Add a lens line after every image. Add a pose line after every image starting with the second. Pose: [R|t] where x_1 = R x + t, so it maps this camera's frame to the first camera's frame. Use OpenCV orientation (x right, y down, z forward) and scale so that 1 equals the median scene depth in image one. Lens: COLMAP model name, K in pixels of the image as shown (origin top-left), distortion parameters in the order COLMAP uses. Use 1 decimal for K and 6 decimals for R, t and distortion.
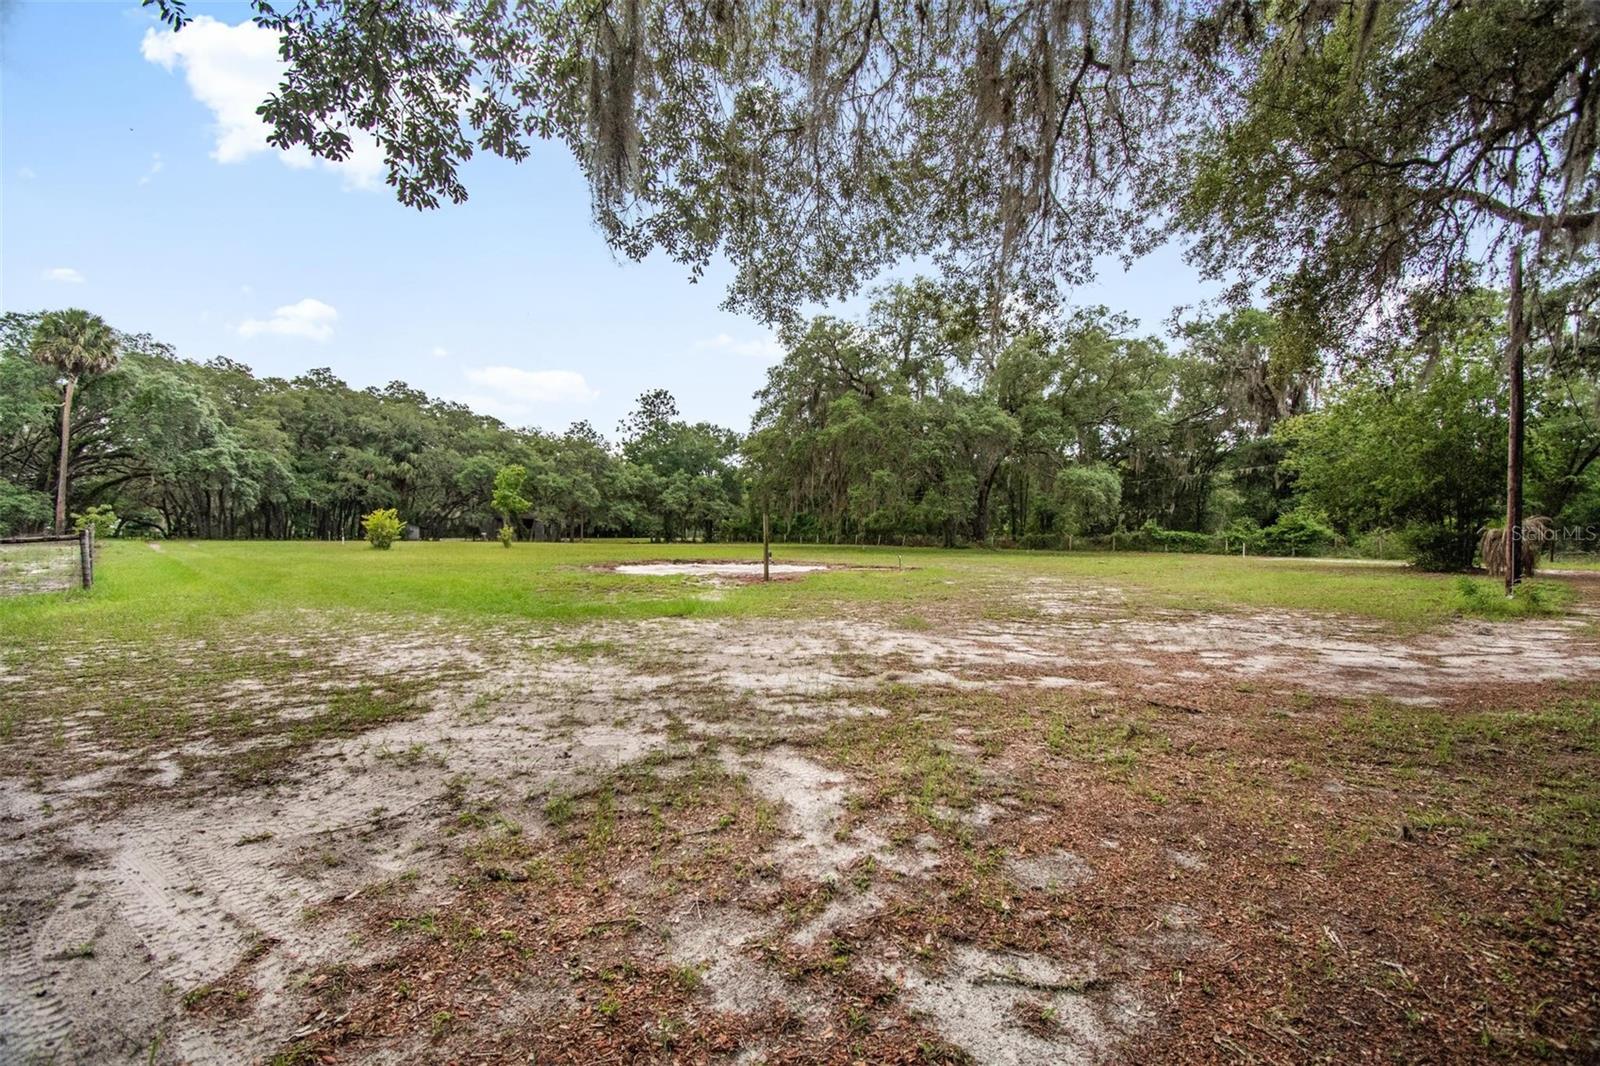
lens RADIAL K [[722.4, 0, 813.8], [0, 722.4, 528.1], [0, 0, 1]] dist [0.001747, -0.010405]
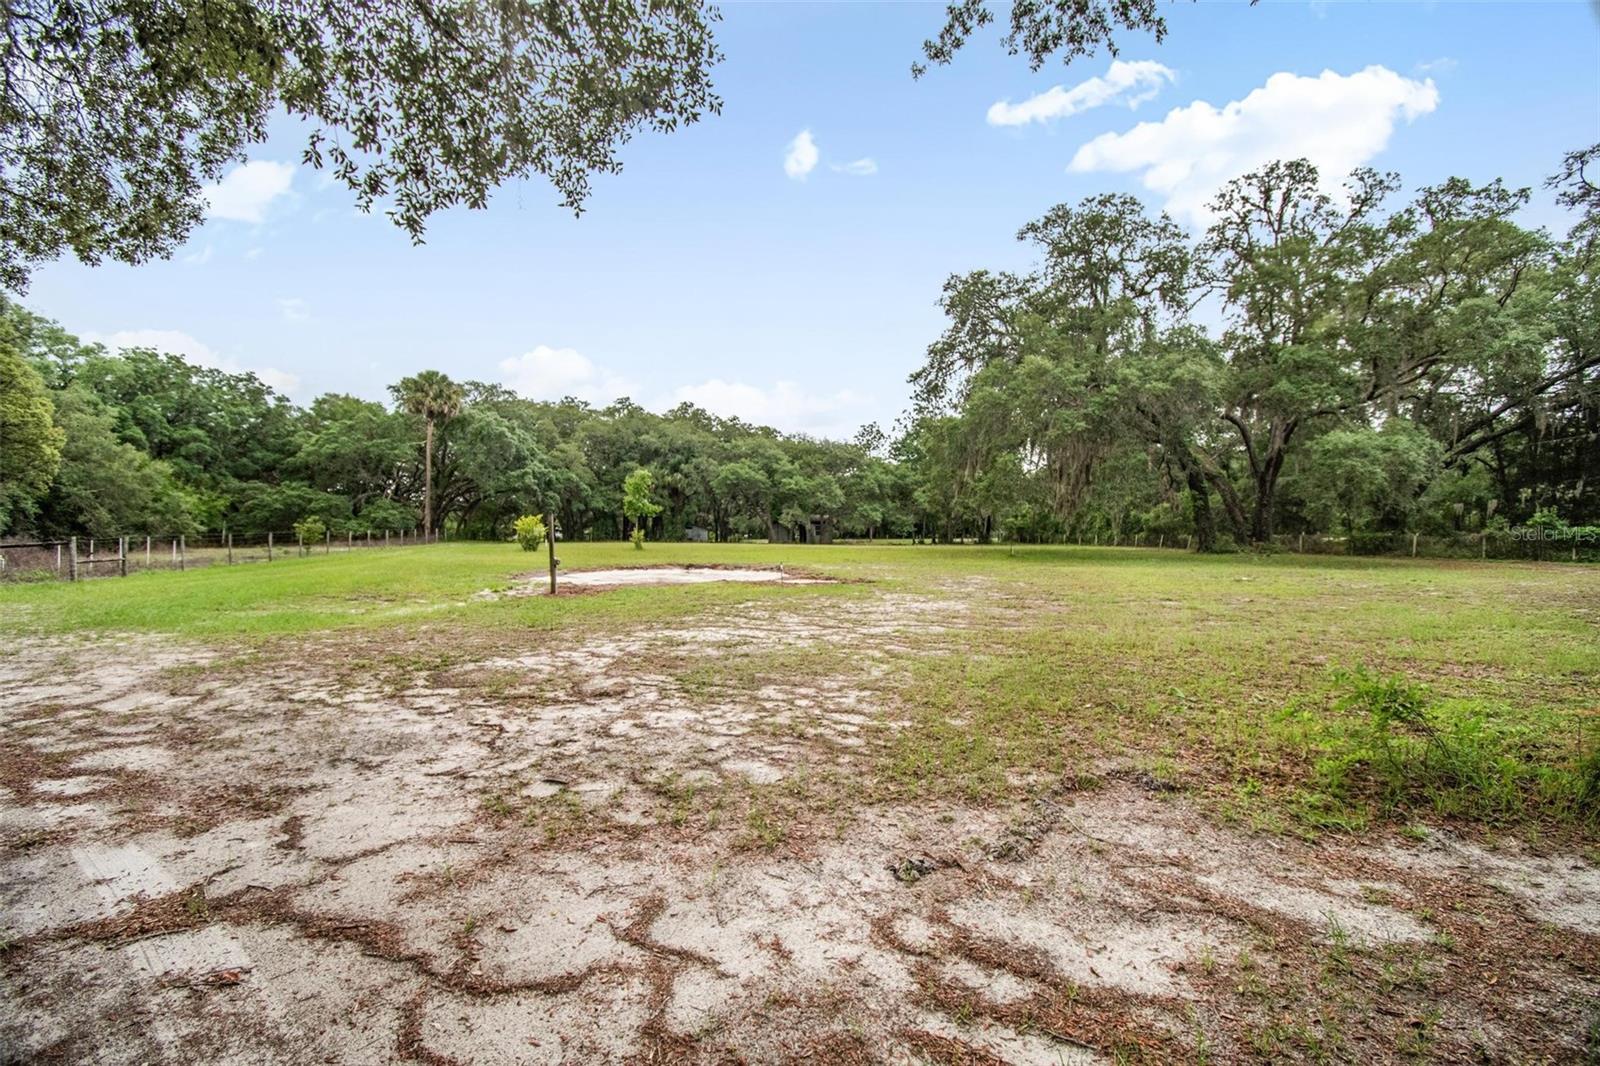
lens RADIAL K [[722.4, 0, 787.7], [0, 722.4, 523.4], [0, 0, 1]] dist [0.001747, -0.010405]
pose [[0.862172, -0.013446, -0.506437, 0.201274], [0.010044, 0.999905, -0.009449, 0.000714], [0.506516, 0.003060, 0.862225, 0.141631]]
